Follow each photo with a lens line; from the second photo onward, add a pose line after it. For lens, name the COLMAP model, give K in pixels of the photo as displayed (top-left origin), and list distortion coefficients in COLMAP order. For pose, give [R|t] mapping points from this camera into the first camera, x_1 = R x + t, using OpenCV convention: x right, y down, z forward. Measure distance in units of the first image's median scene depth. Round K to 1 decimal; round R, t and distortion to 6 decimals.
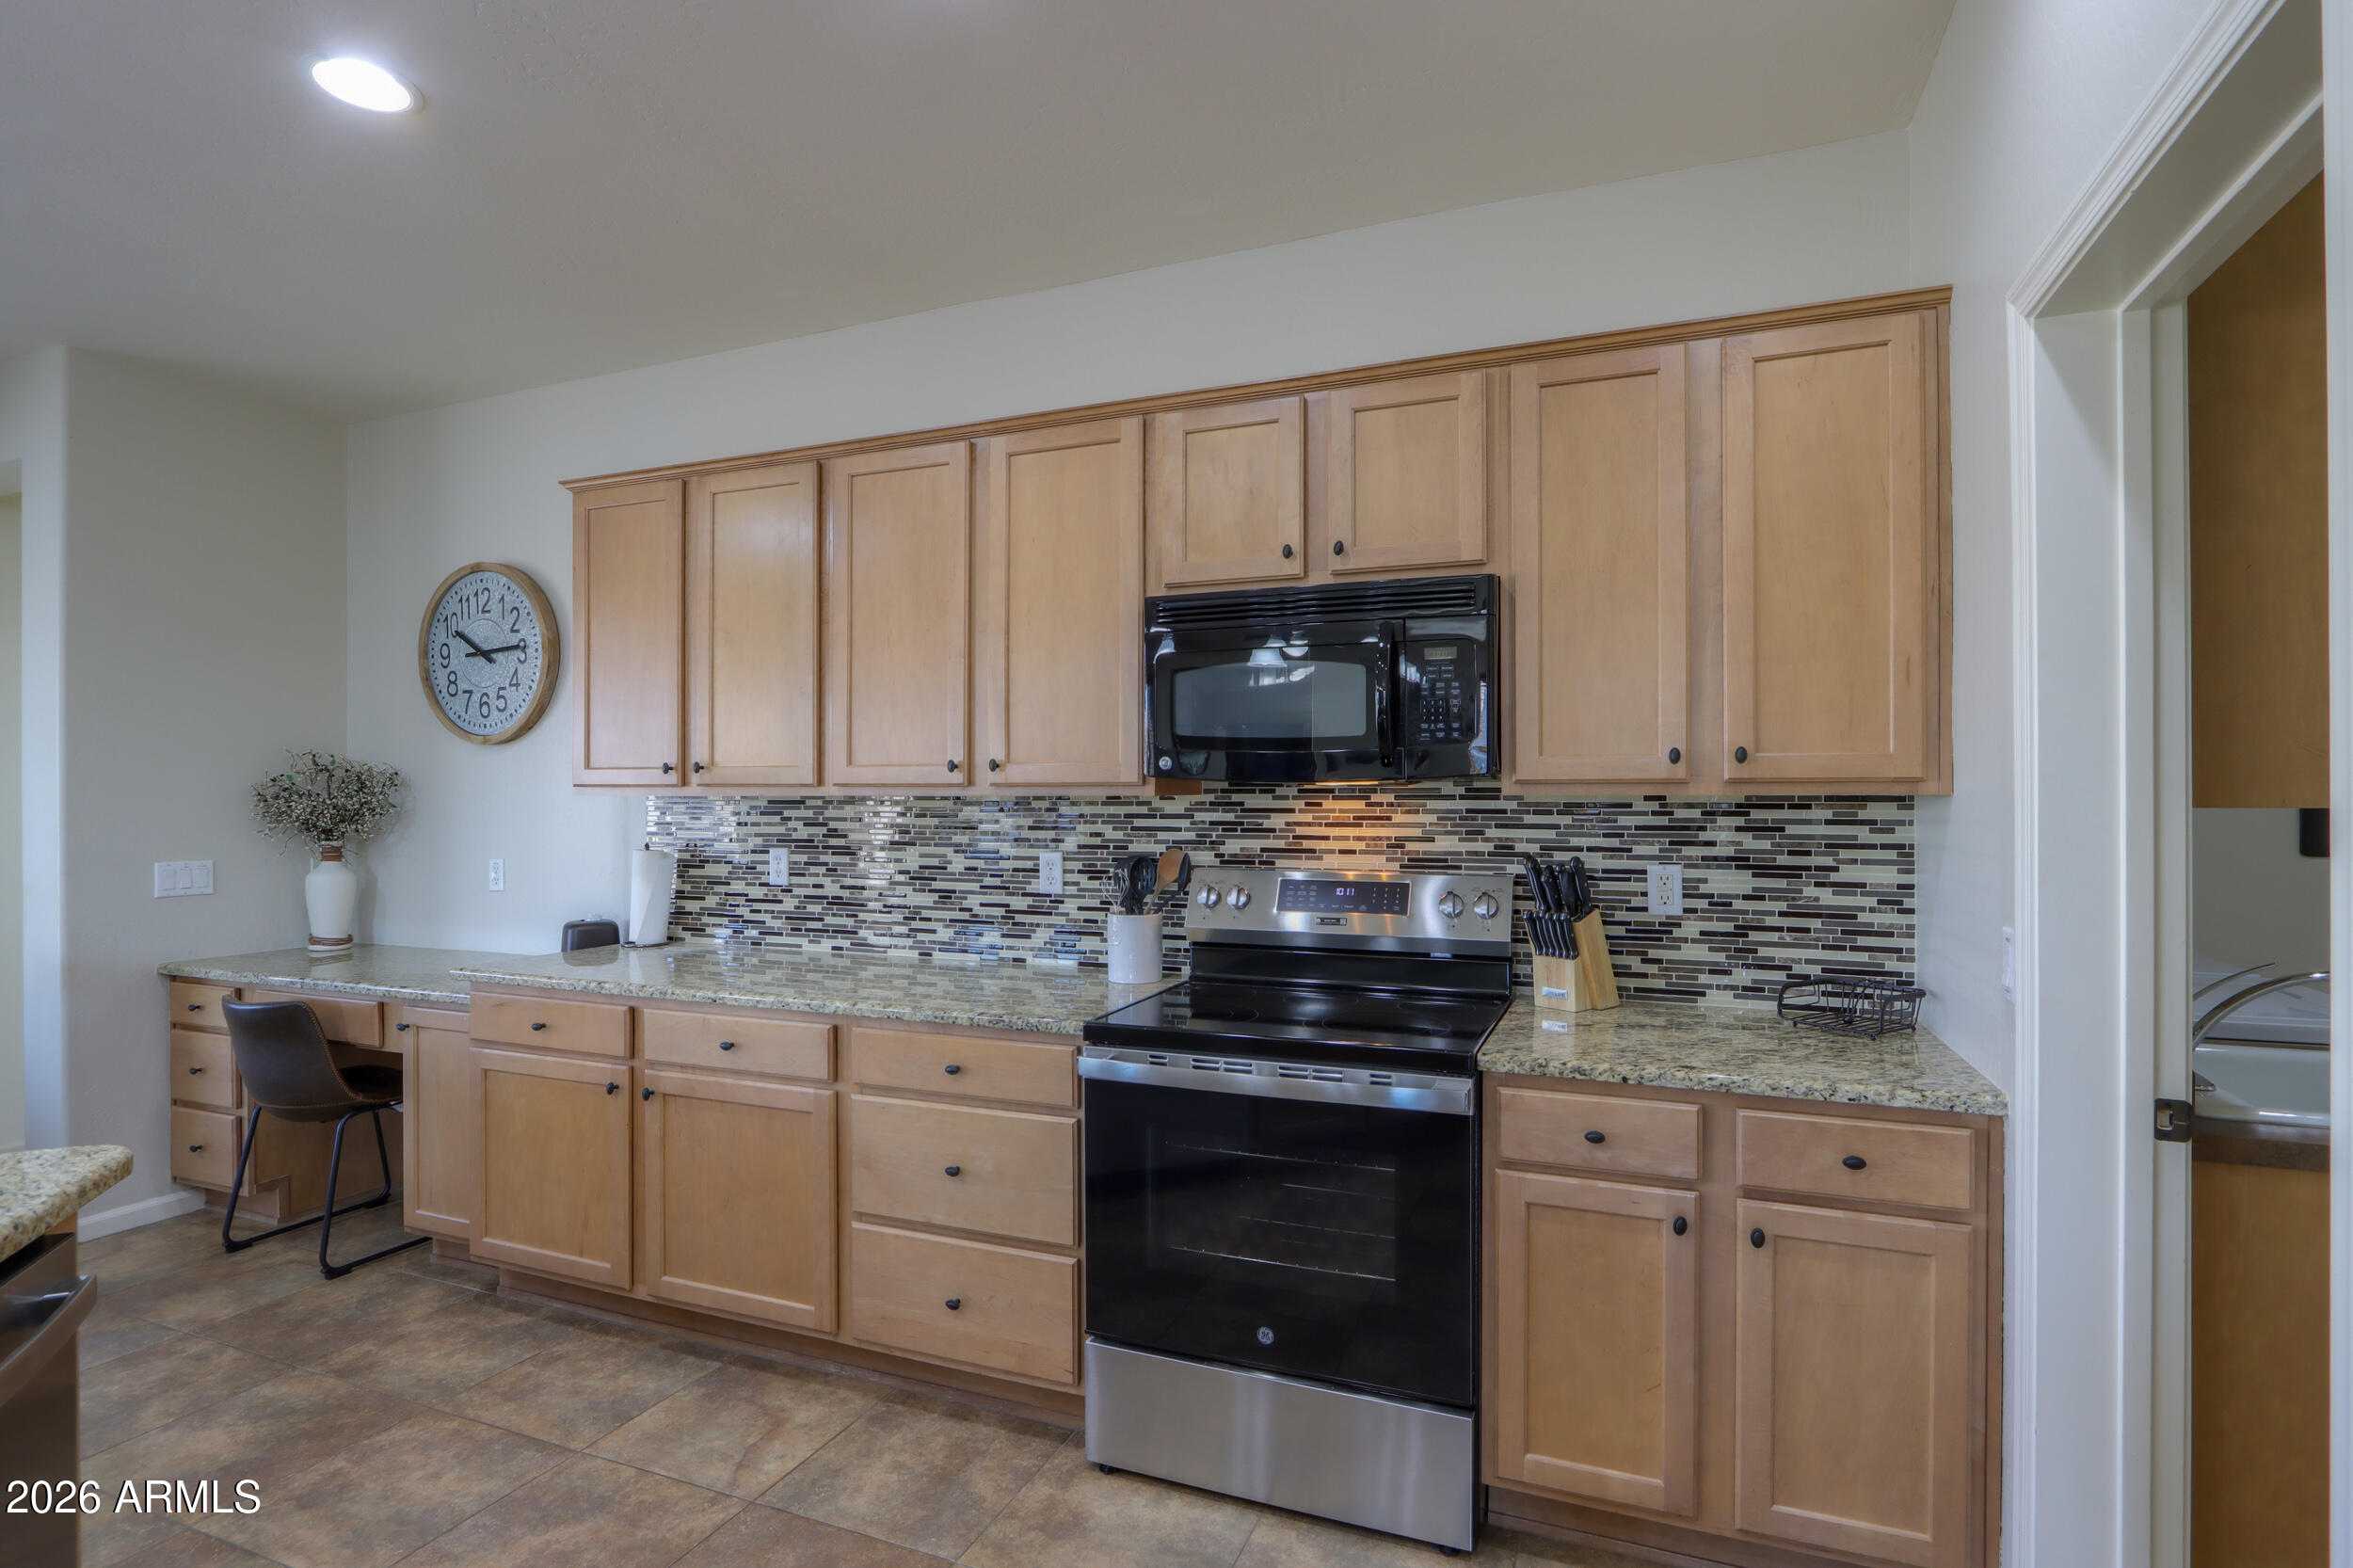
lens RADIAL K [[1103.3, 0, 1202.4], [0, 1103.3, 784.4], [0, 0, 1]] dist [-0.015884, 0.002240]
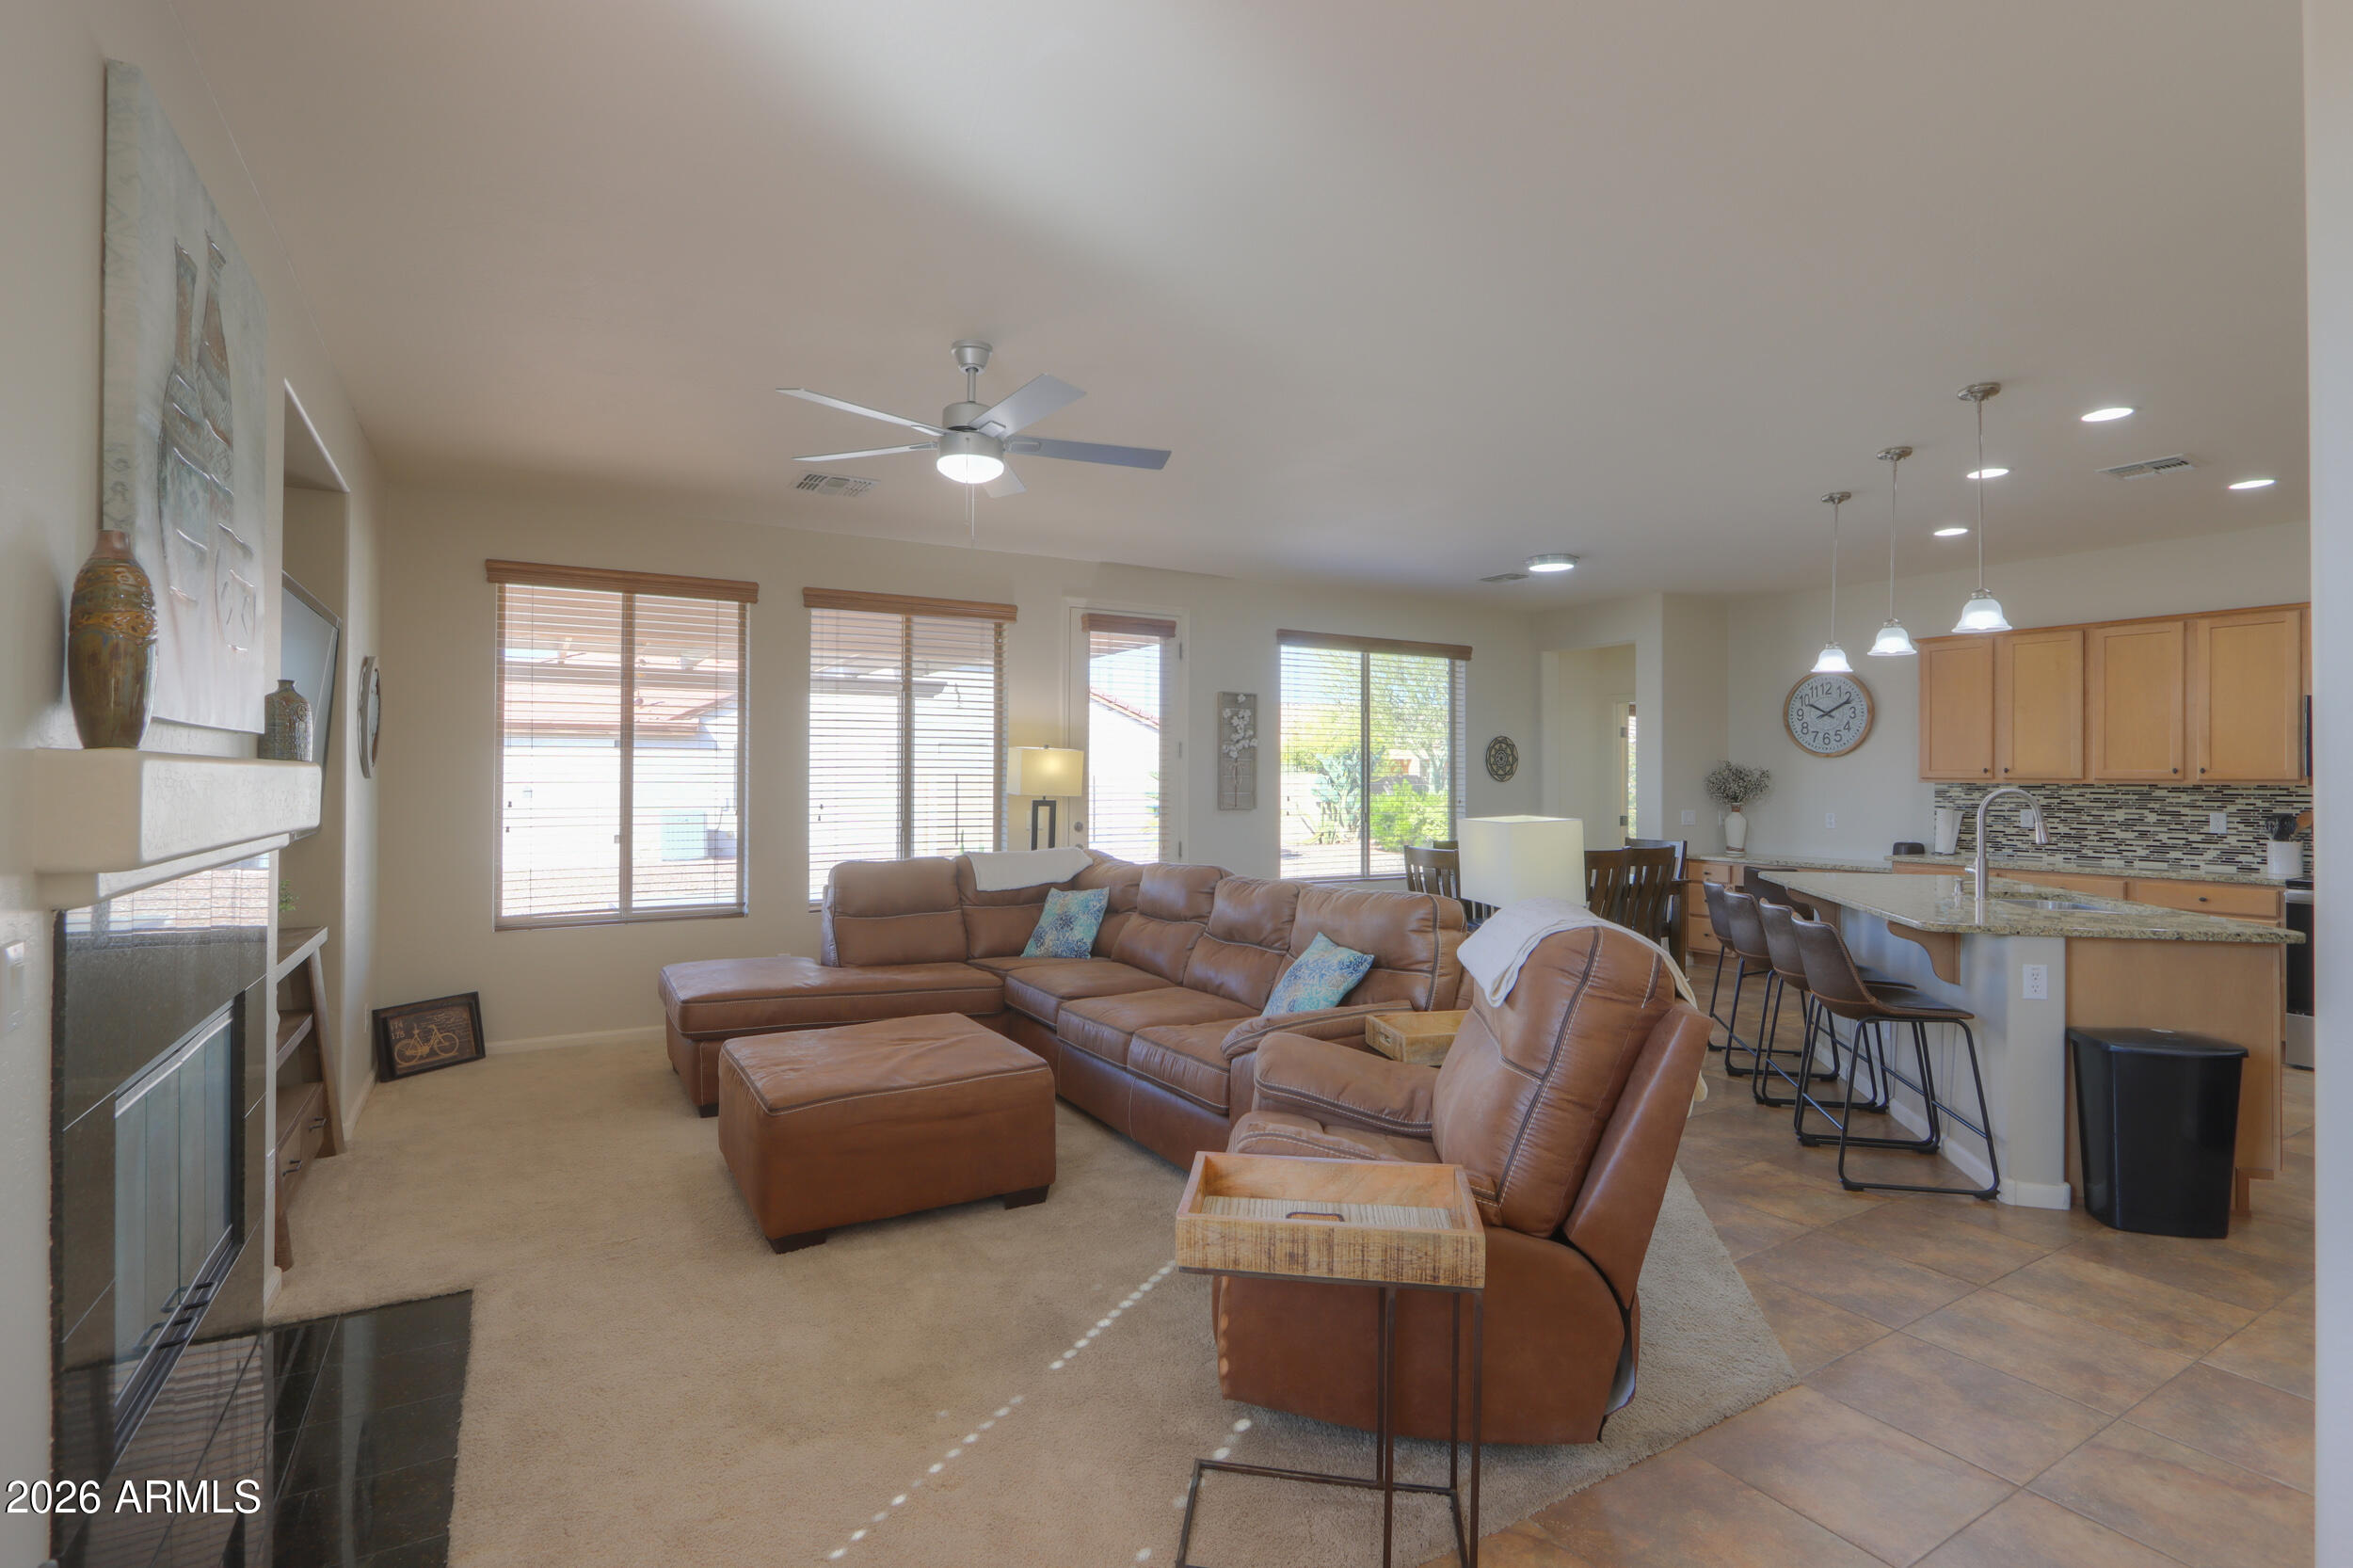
lens RADIAL K [[1103.3, 0, 1194.1], [0, 1103.3, 768.2], [0, 0, 1]] dist [-0.015884, 0.002240]
pose [[0.791384, 0.001933, -0.611316, -0.457970], [-0.003642, 0.999992, -0.001554, -0.012134], [0.611309, 0.003456, 0.791385, -1.970472]]
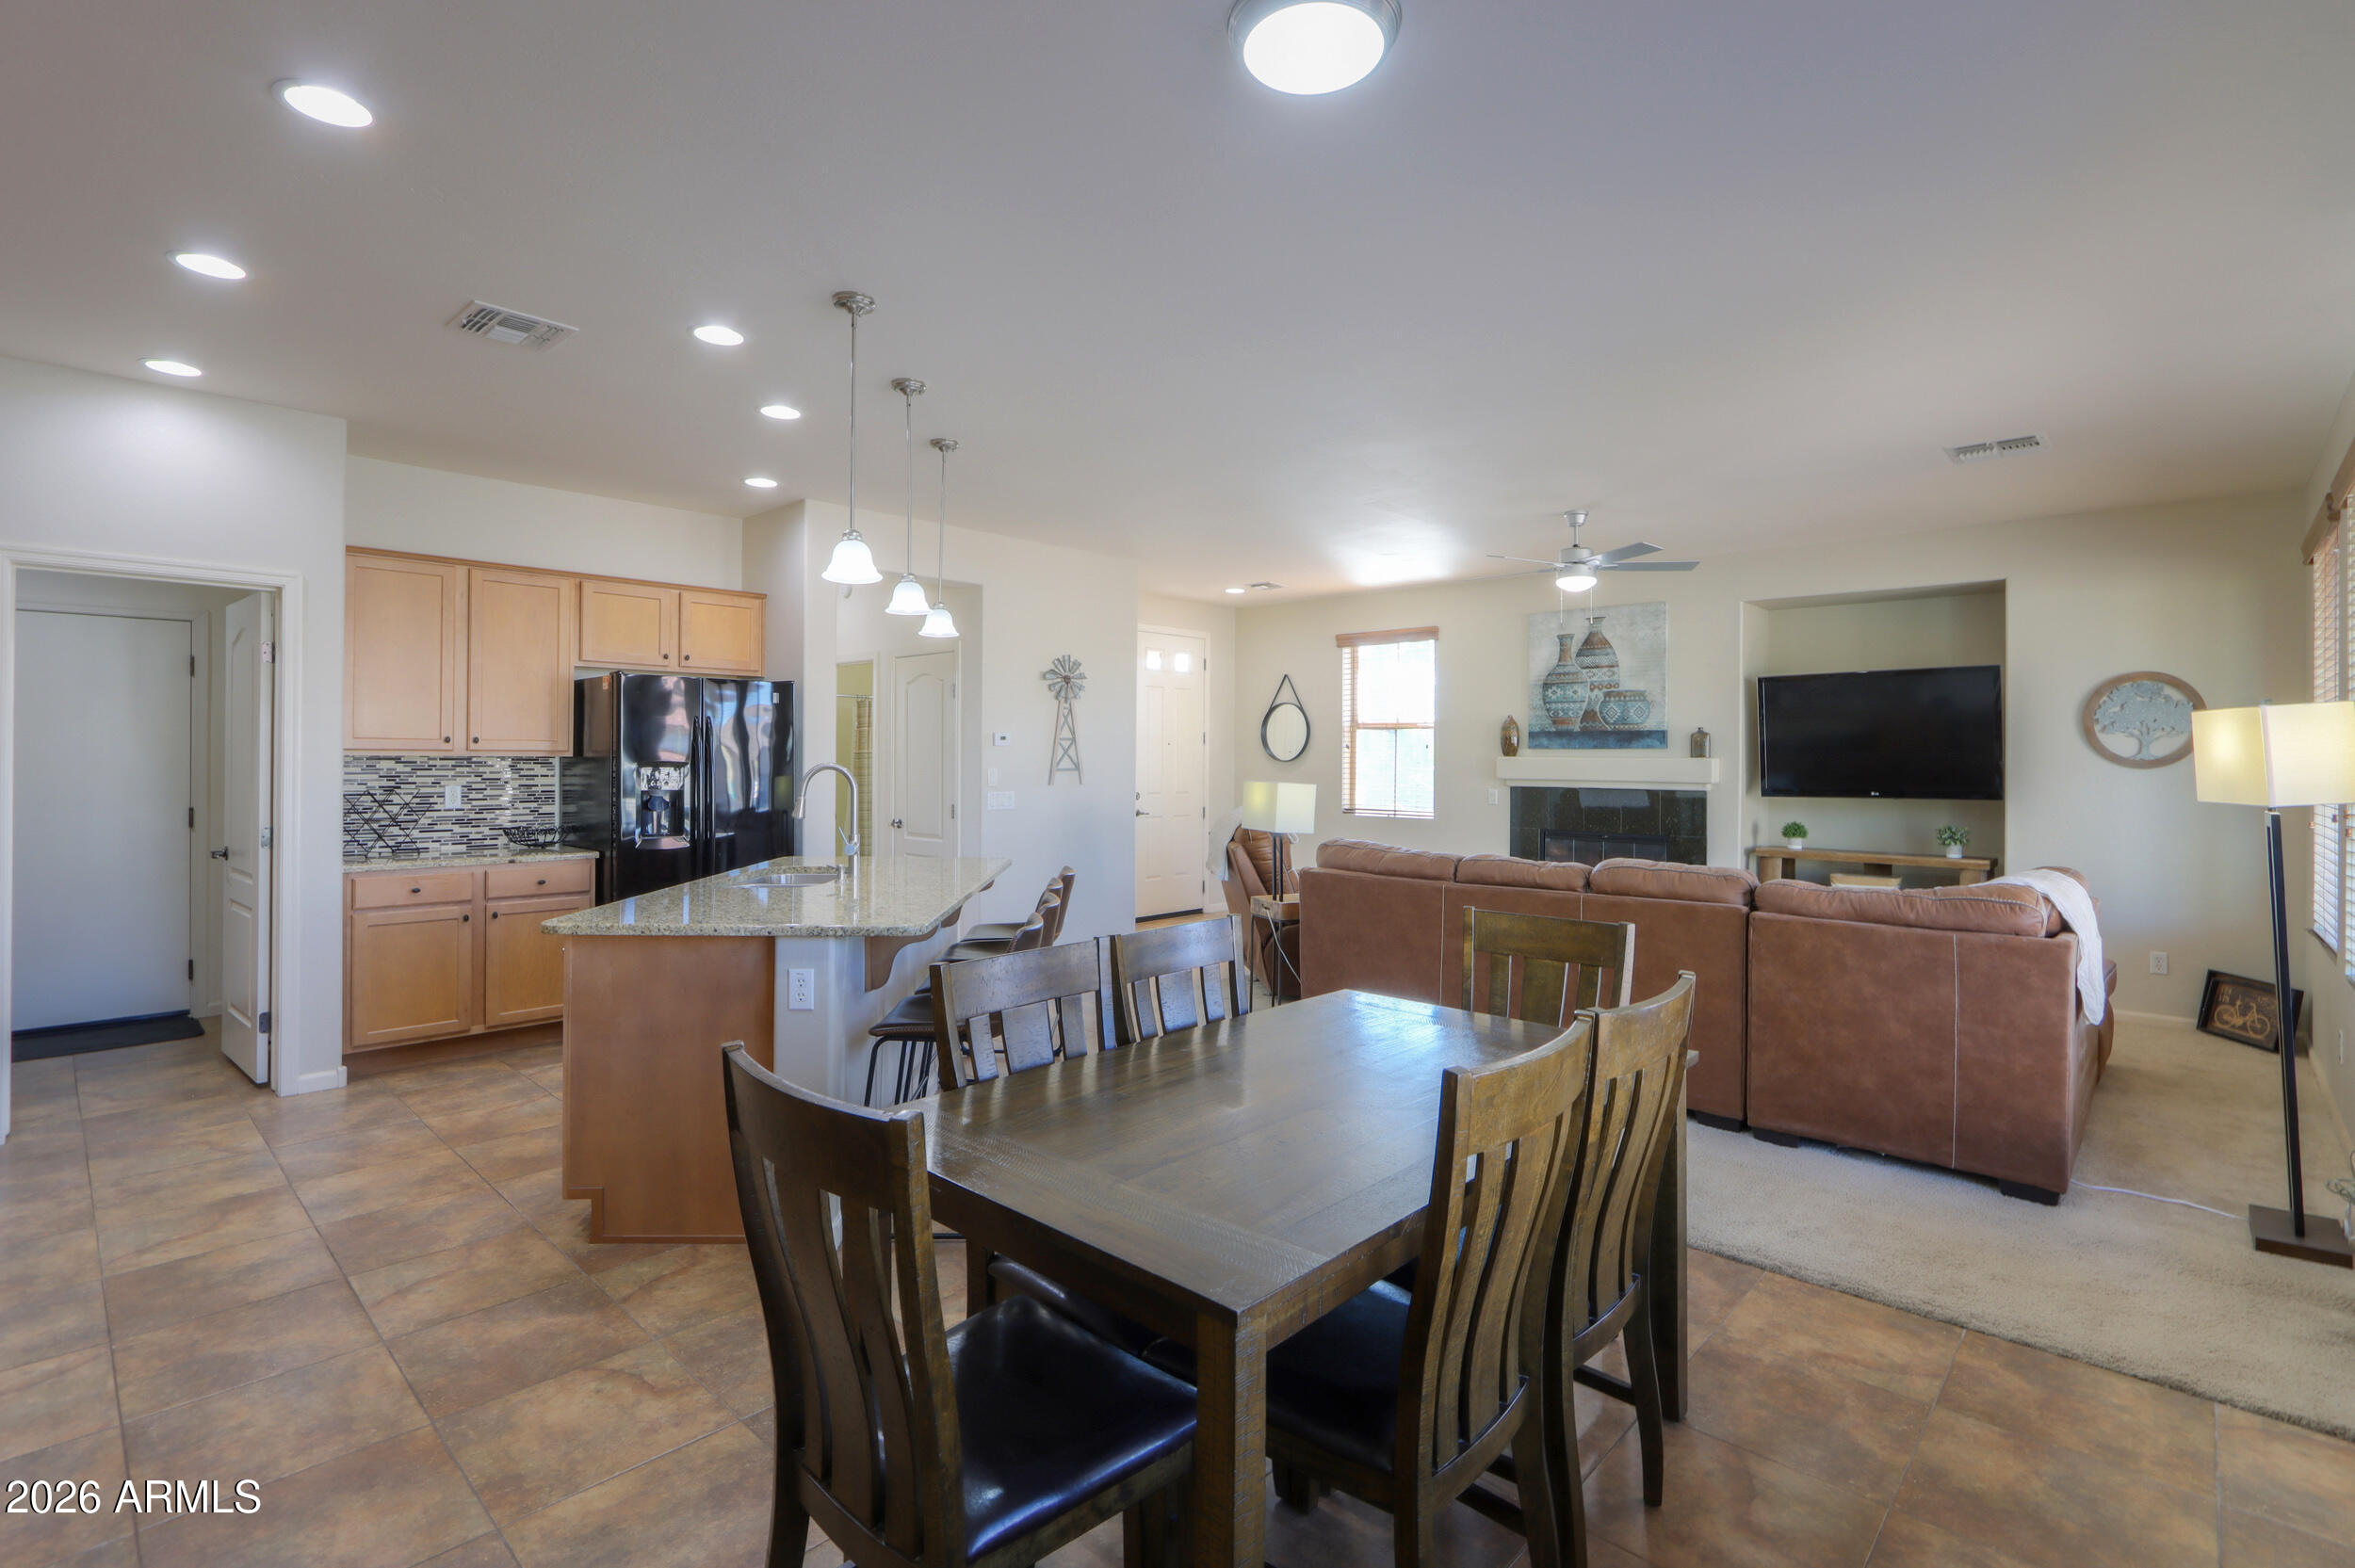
lens RADIAL K [[1104.1, 0, 1209.7], [0, 1104.1, 749.9], [0, 0, 1]] dist [-0.015884, 0.002240]
pose [[-0.935848, -0.002761, 0.352392, -1.578116], [-0.008134, 0.999872, -0.013765, 0.007407], [-0.352309, -0.015749, -0.935751, 1.365825]]
